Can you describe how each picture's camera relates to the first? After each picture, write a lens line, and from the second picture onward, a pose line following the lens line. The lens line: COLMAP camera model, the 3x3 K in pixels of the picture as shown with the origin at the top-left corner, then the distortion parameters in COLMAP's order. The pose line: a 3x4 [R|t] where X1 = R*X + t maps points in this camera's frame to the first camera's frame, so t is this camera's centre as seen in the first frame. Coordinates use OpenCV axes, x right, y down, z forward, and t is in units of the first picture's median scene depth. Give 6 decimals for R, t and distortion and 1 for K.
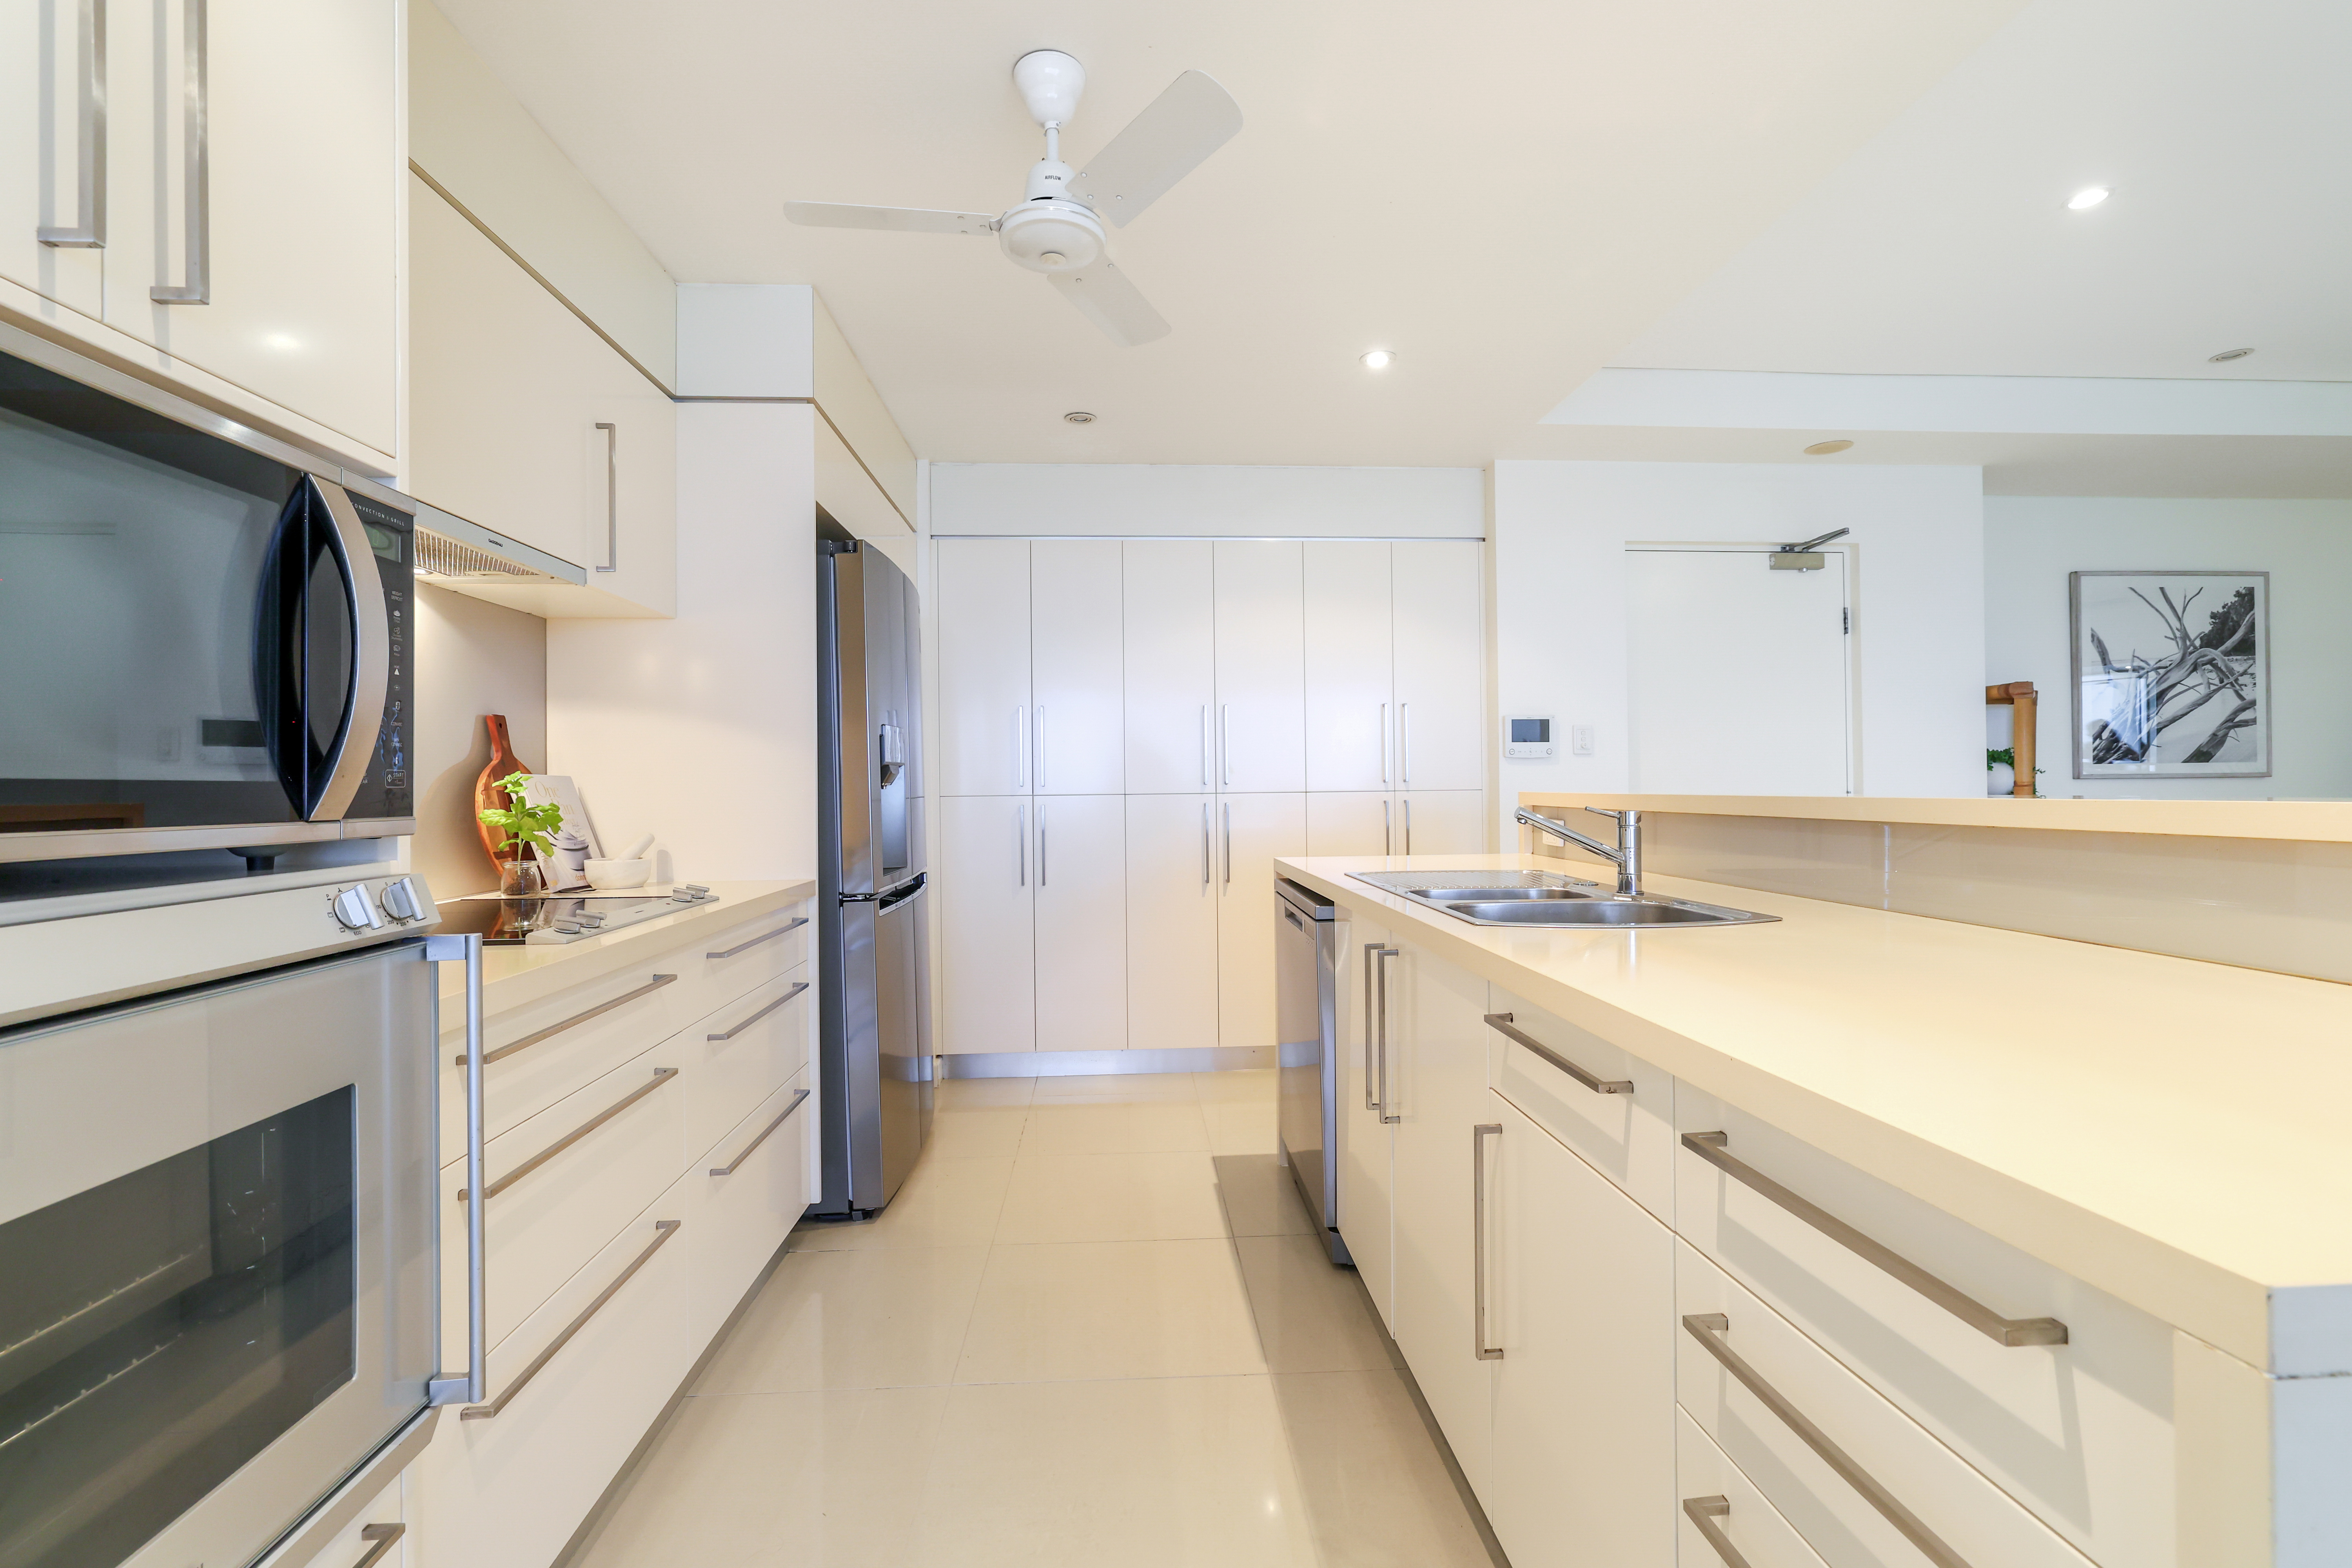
lens RADIAL K [[996.2, 0, 1176.0], [0, 996.2, 784.0], [0, 0, 1]] dist [-0.002975, 0.000790]
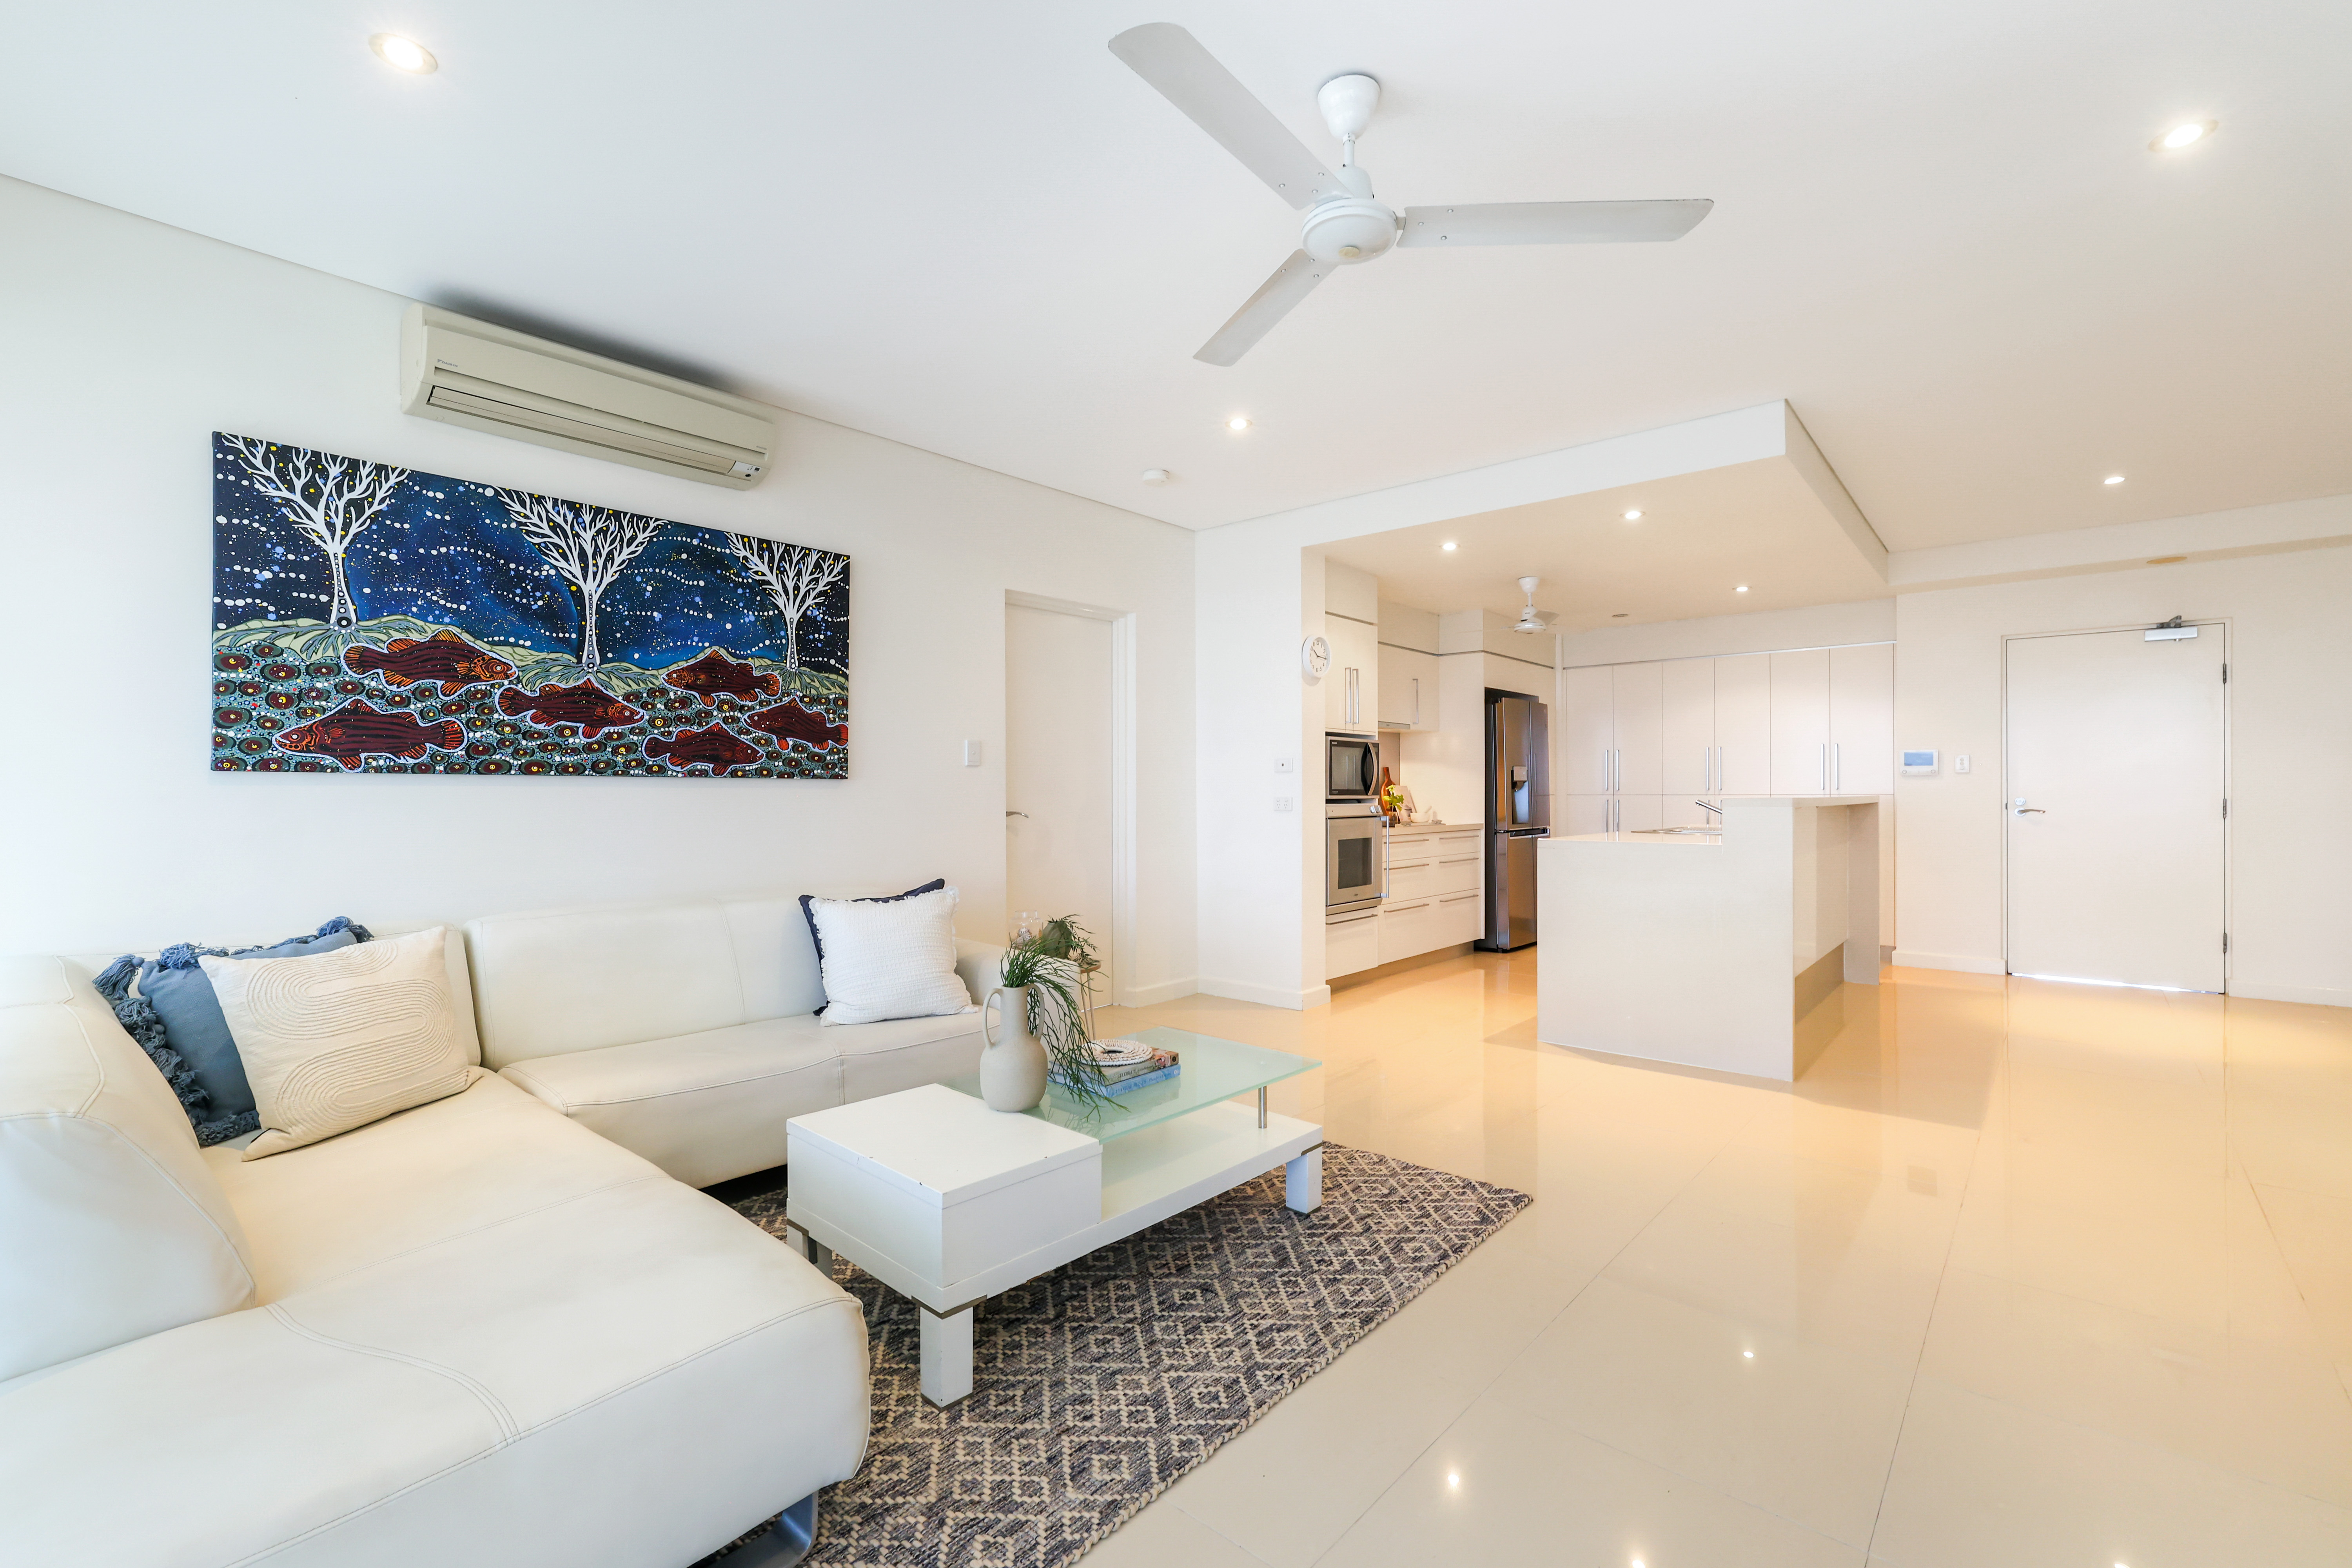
lens RADIAL K [[1015.0, 0, 1171.1], [0, 1015.0, 795.9], [0, 0, 1]] dist [-0.001361, 0.000103]
pose [[0.702885, 0.012519, -0.711193, 0.676733], [-0.004147, 0.999900, 0.013502, -0.010025], [0.711291, -0.006541, 0.702867, -1.049682]]
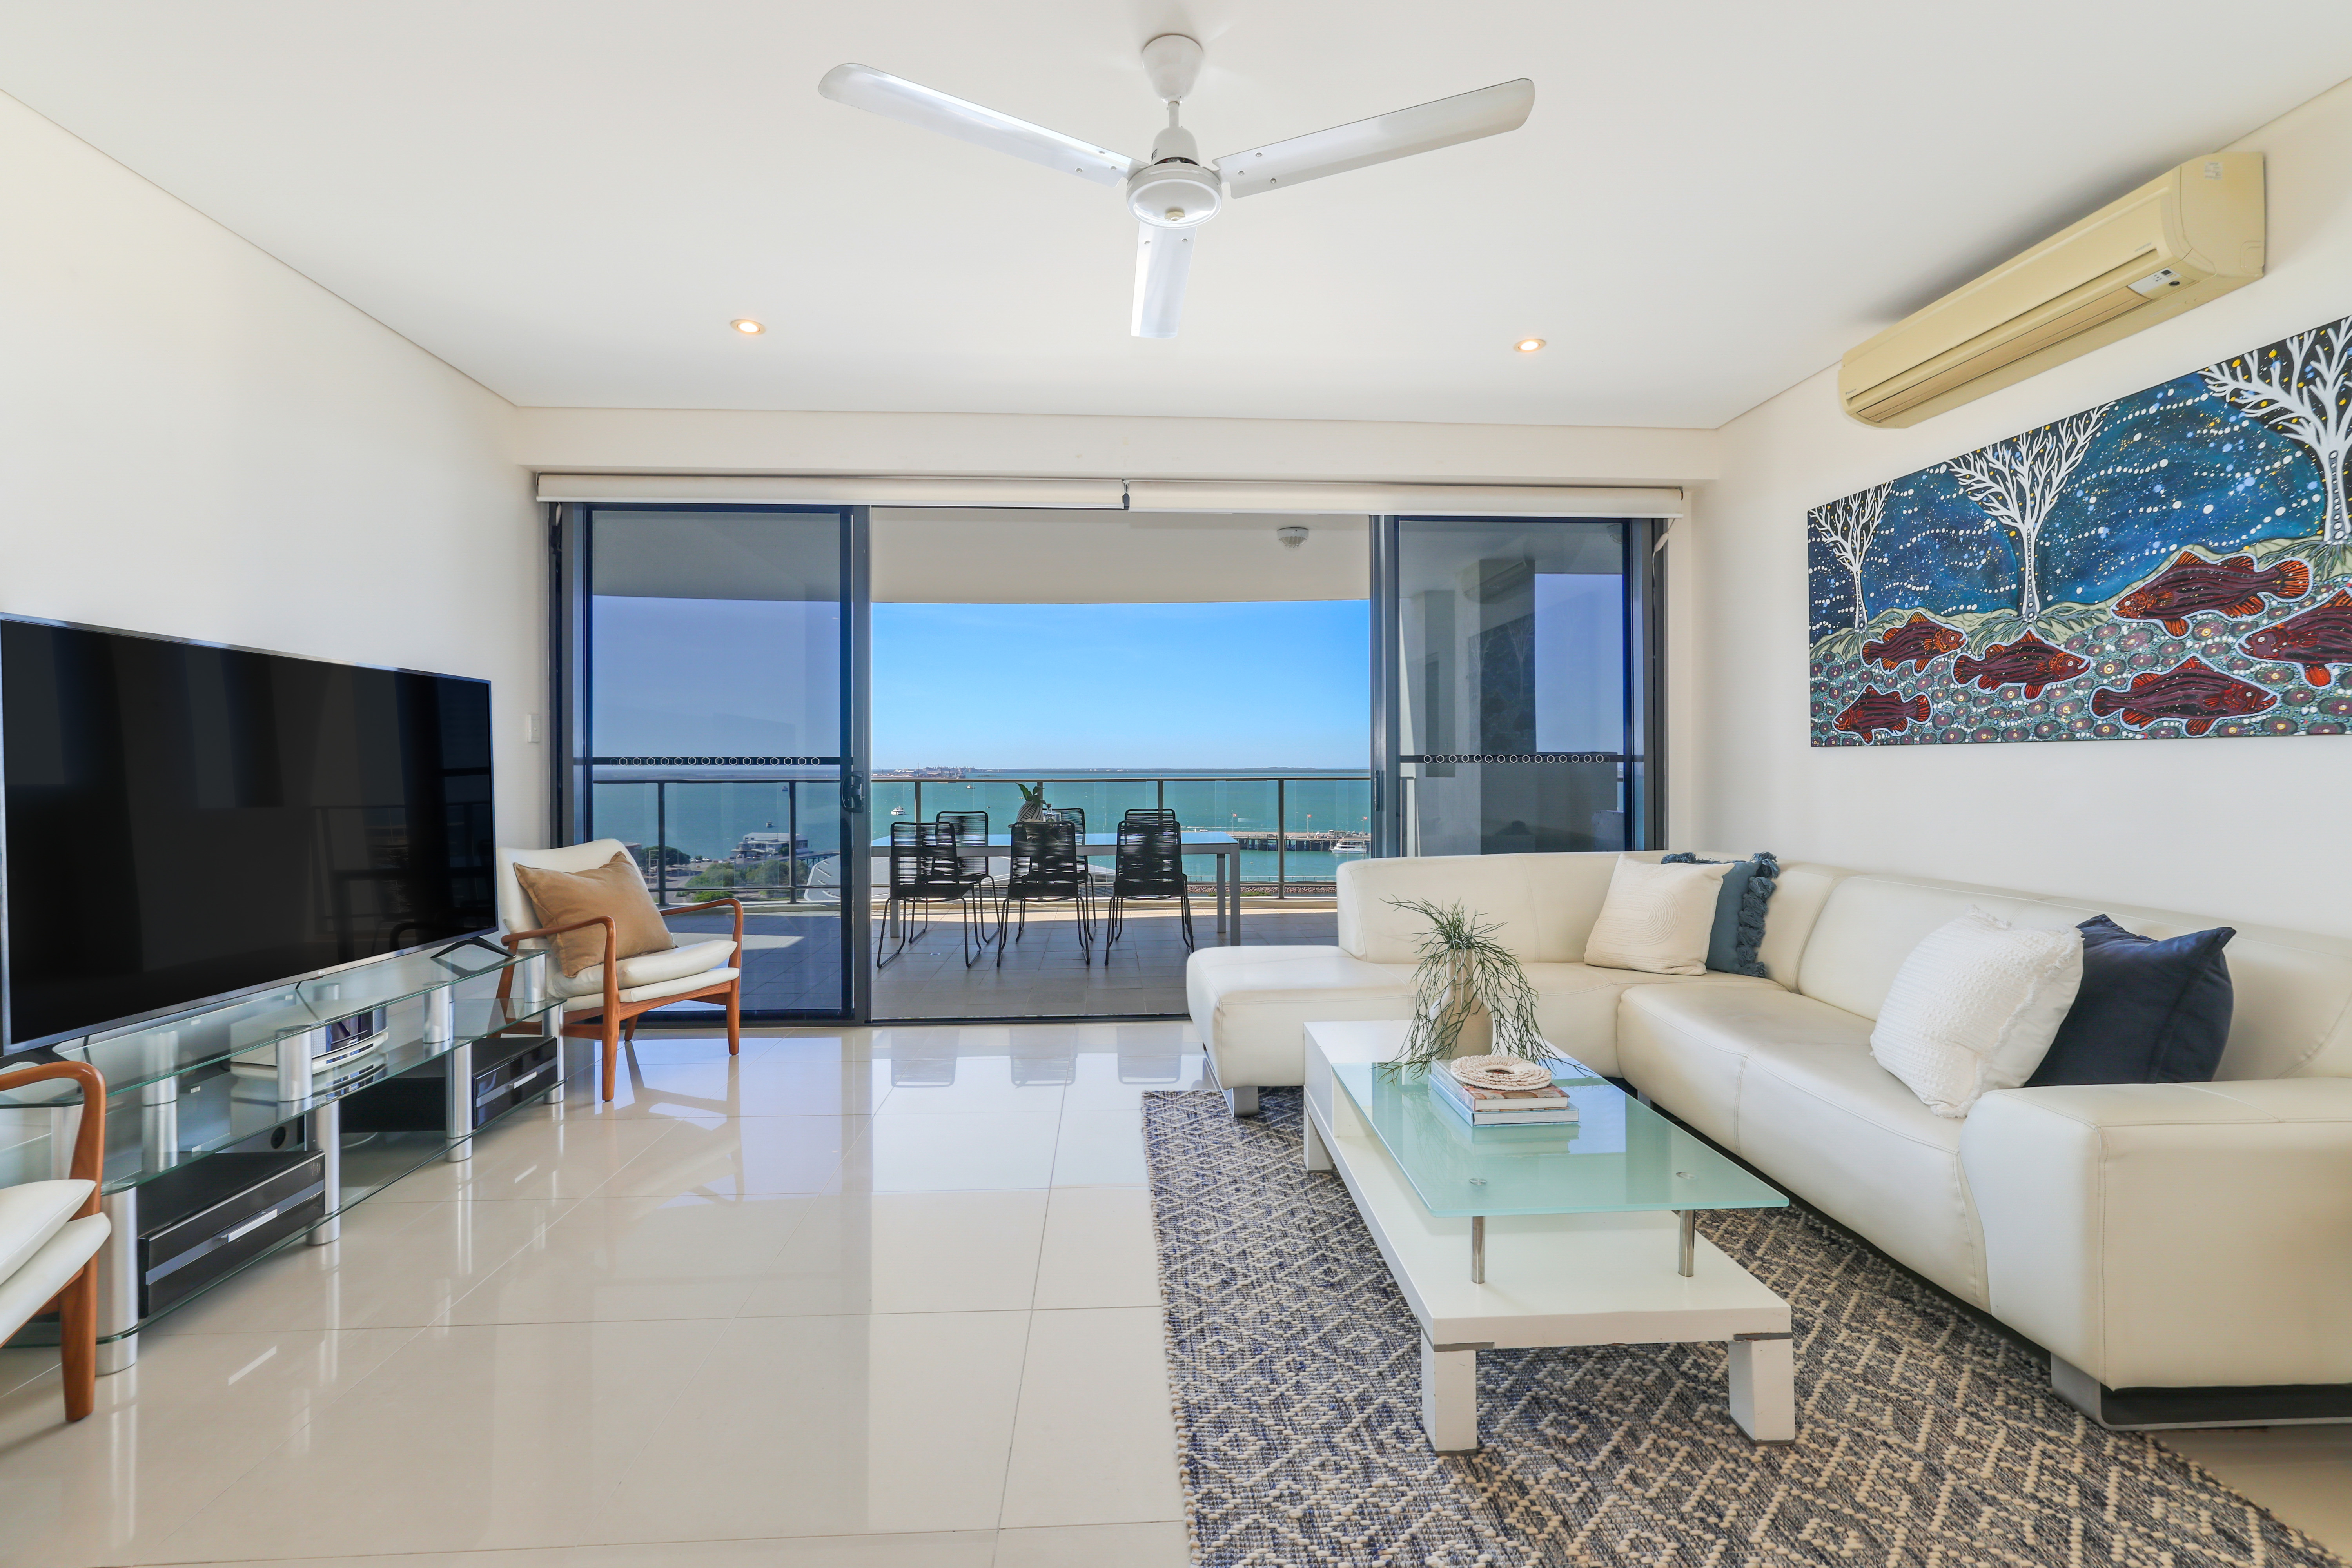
lens RADIAL K [[996.2, 0, 1176.0], [0, 996.2, 784.0], [0, 0, 1]] dist [-0.002975, 0.000790]
pose [[-0.999903, 0.013675, -0.002614, 0.350726], [0.013637, 0.999806, 0.014226, -0.001170], [0.002808, 0.014189, -0.999895, -0.051884]]
